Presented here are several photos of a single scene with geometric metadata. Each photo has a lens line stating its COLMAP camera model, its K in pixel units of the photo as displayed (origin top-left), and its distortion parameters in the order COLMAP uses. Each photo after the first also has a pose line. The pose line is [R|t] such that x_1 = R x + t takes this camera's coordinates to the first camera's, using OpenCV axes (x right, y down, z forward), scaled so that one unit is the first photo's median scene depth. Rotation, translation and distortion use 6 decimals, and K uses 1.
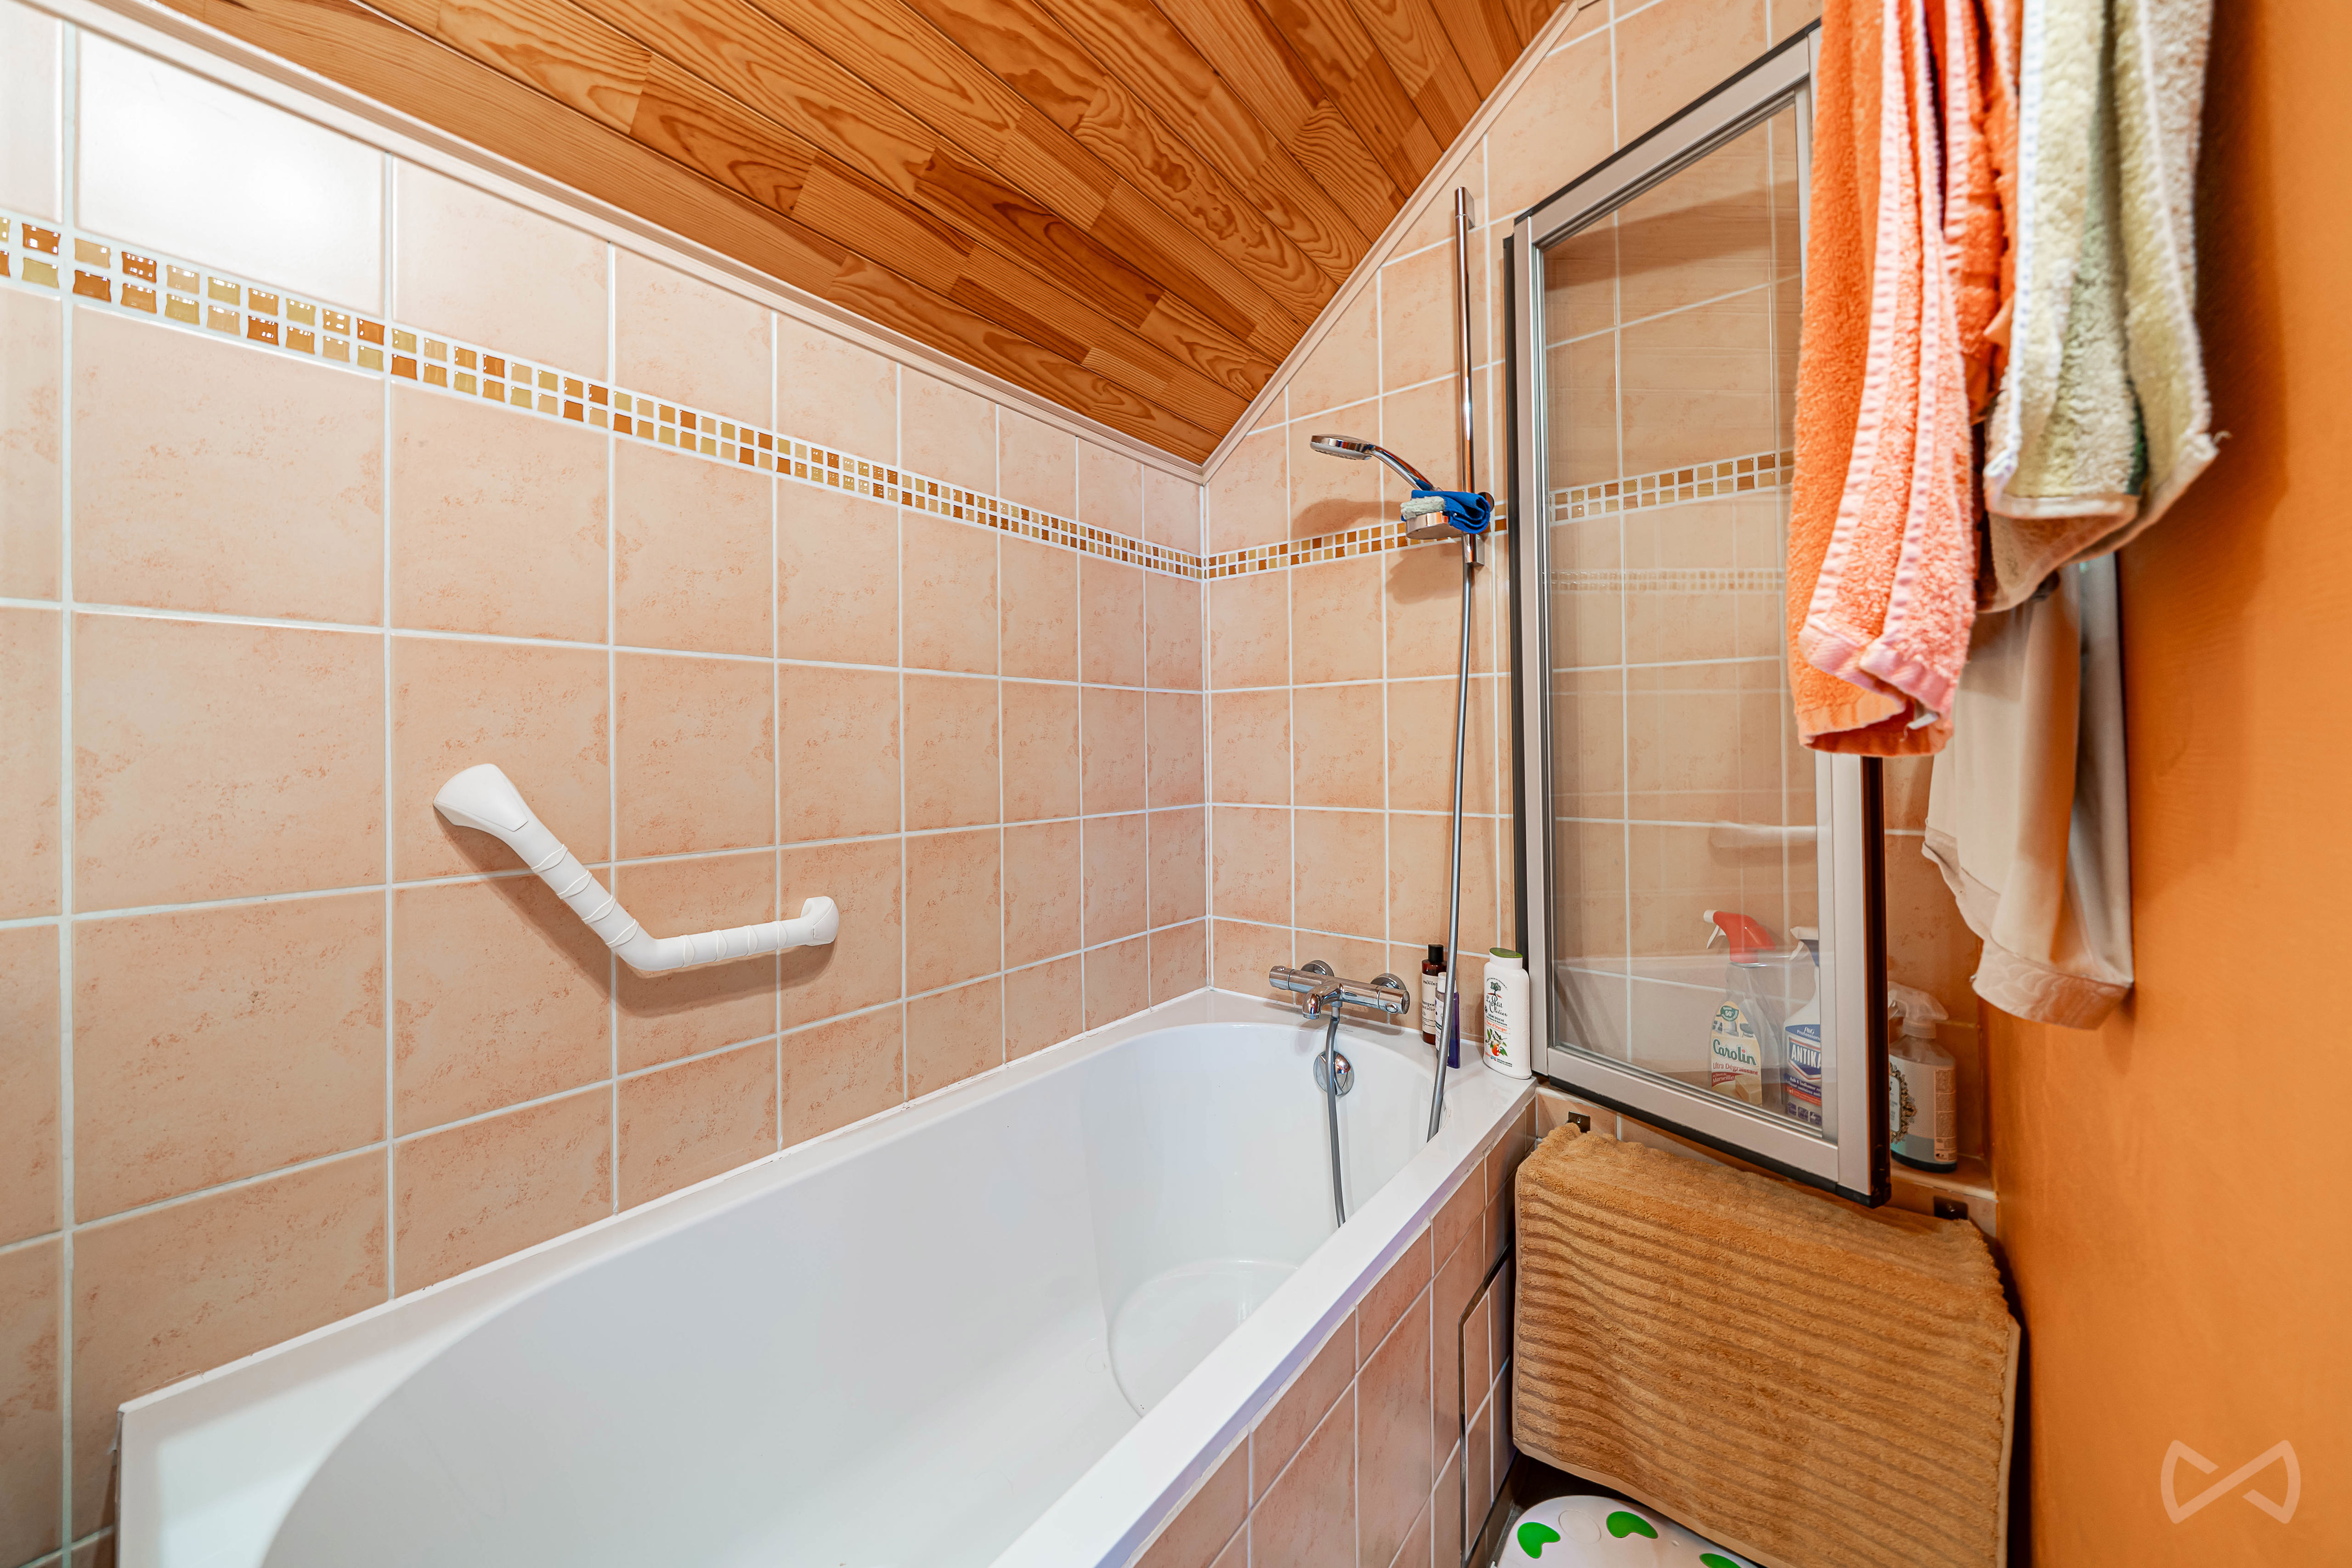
lens RADIAL K [[837.5, 0, 1106.5], [0, 837.5, 742.2], [0, 0, 1]] dist [-0.008647, 0.000124]
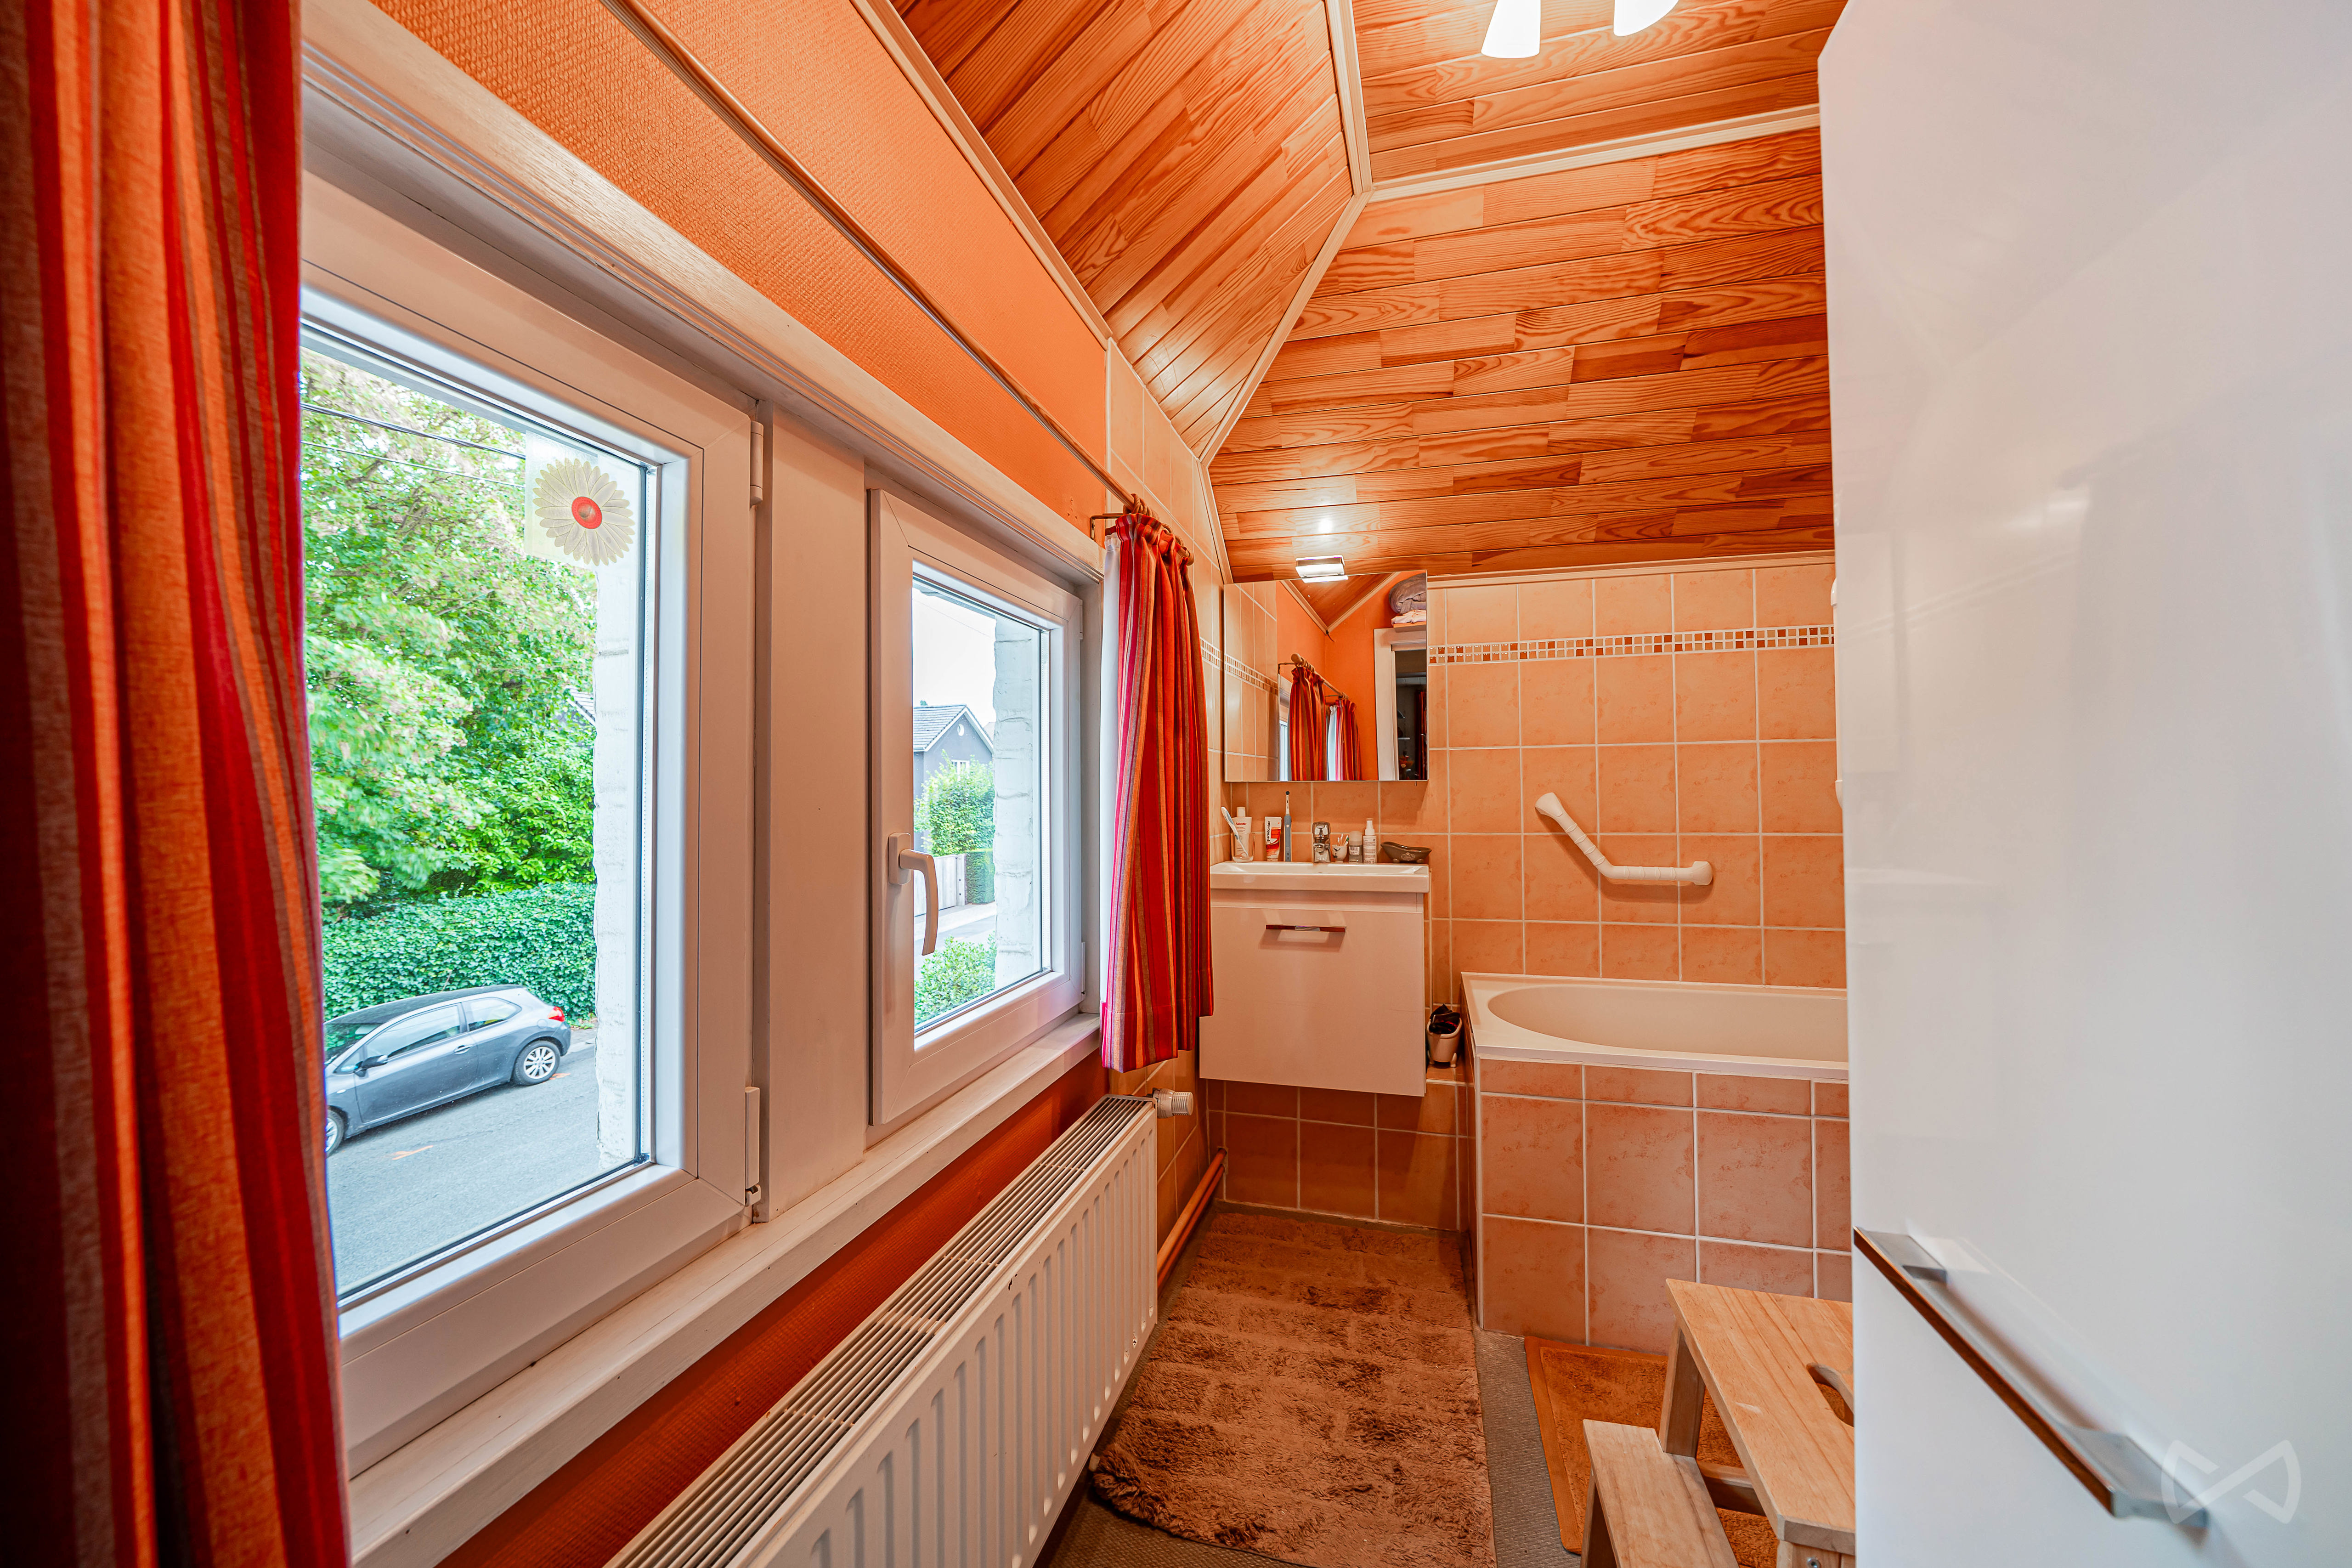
lens RADIAL K [[893.0, 0, 1176.0], [0, 893.0, 784.0], [0, 0, 1]] dist [-0.000089, 0.000006]
pose [[0.428801, -0.007794, -0.903365, 1.158899], [0.014295, 0.999896, -0.001841, -0.011571], [0.903286, -0.012124, 0.428868, -1.152058]]
